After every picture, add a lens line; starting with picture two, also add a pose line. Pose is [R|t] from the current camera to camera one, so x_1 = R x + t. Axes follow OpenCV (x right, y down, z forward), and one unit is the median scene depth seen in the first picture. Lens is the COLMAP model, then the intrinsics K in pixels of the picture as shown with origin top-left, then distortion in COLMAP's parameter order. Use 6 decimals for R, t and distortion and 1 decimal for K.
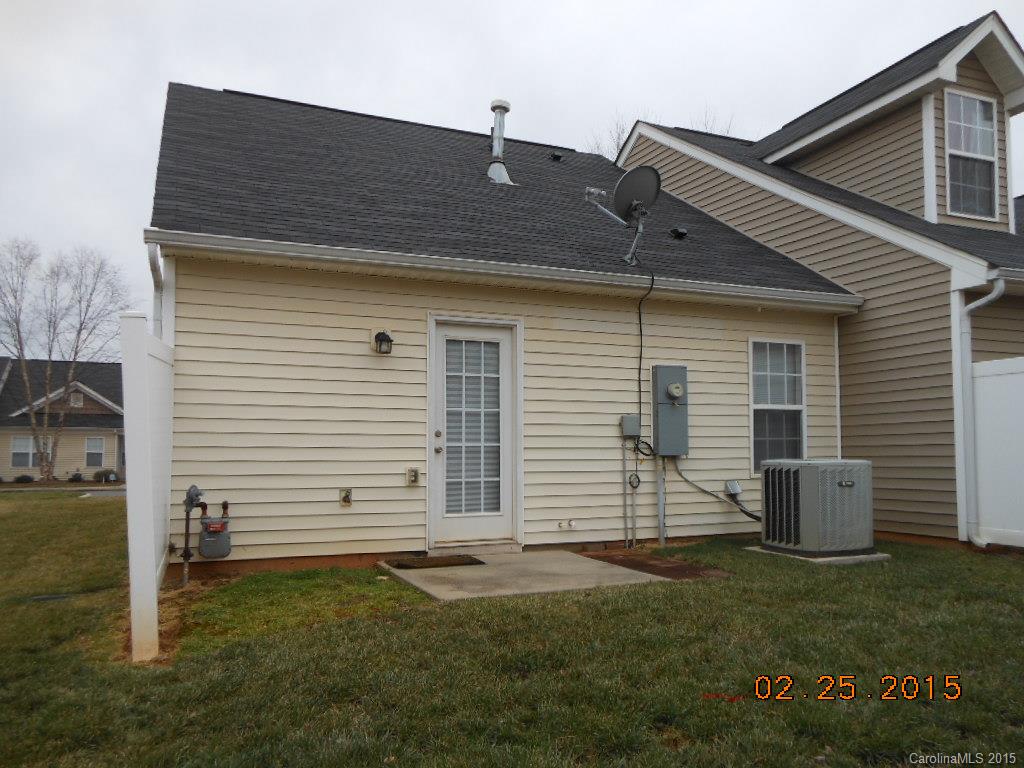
lens RADIAL K [[782.5, 0, 530.6], [0, 782.5, 420.3], [0, 0, 1]] dist [0.033638, 0.005628]
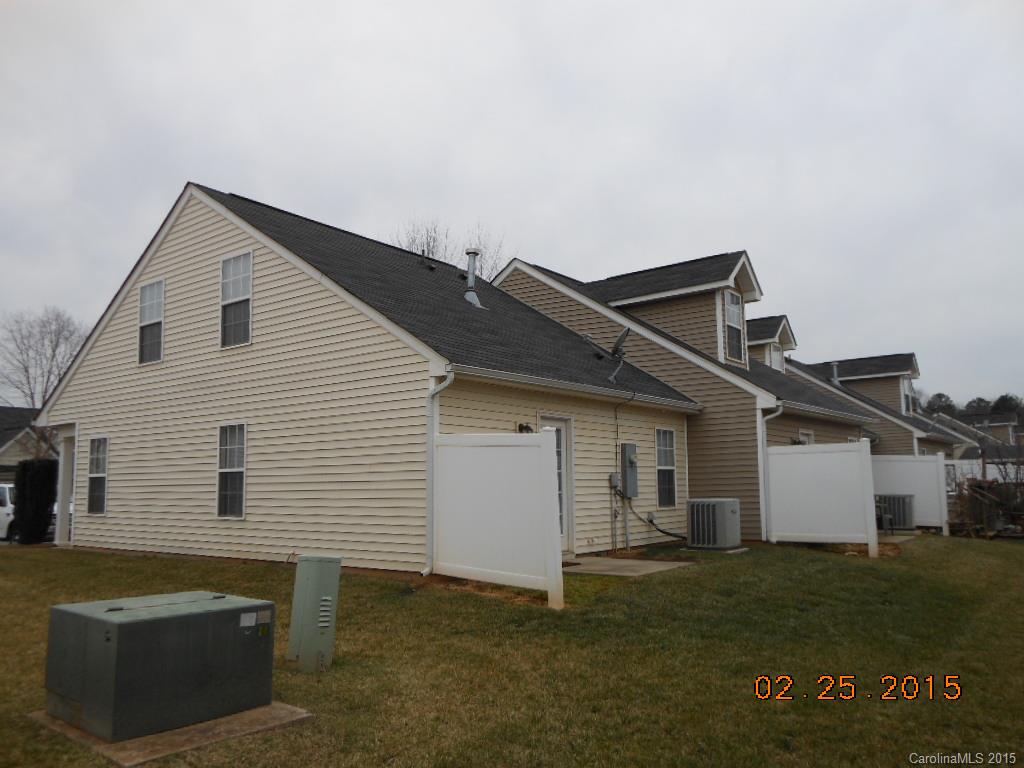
lens RADIAL K [[782.5, 0, 530.6], [0, 782.5, 420.3], [0, 0, 1]] dist [0.033638, 0.005628]
pose [[0.870136, 0.033979, 0.491638, -0.840573], [-0.010524, 0.998674, -0.050396, -0.033613], [-0.492699, 0.038677, 0.869340, -0.358316]]
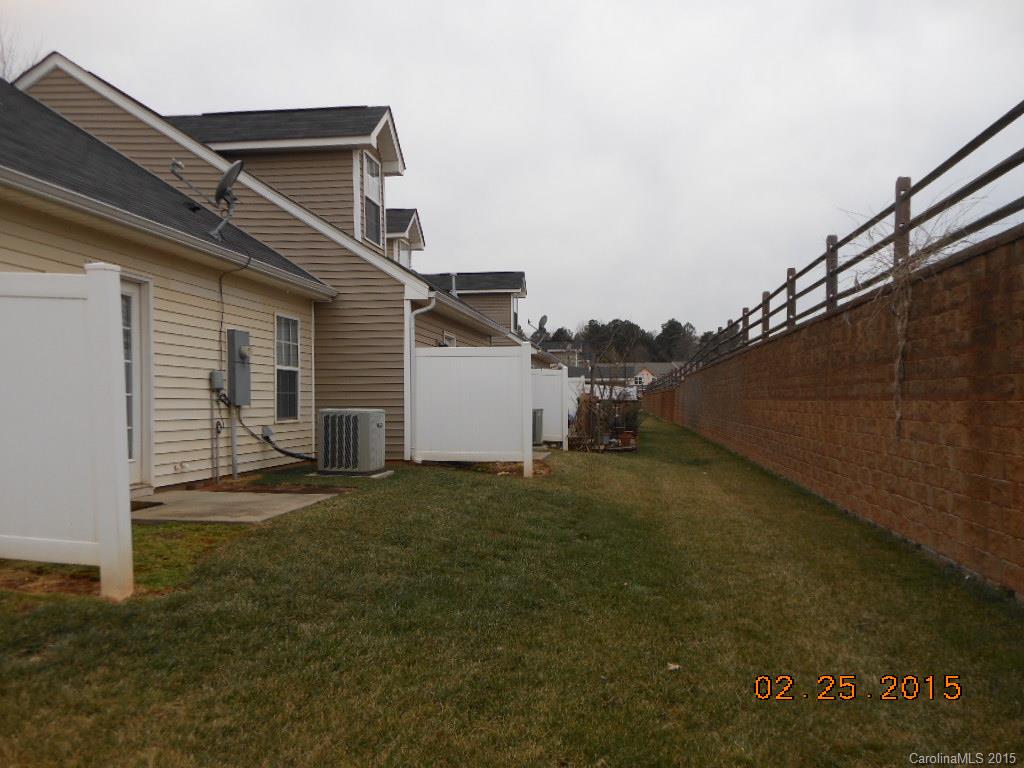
lens RADIAL K [[763.4, 0, 534.7], [0, 763.4, 426.7], [0, 0, 1]] dist [0.010403, -0.002737]
pose [[0.507340, -0.019541, 0.861524, -0.608719], [-0.044706, 0.997800, 0.048958, -0.000649], [-0.860586, -0.063354, 0.505350, 0.013535]]
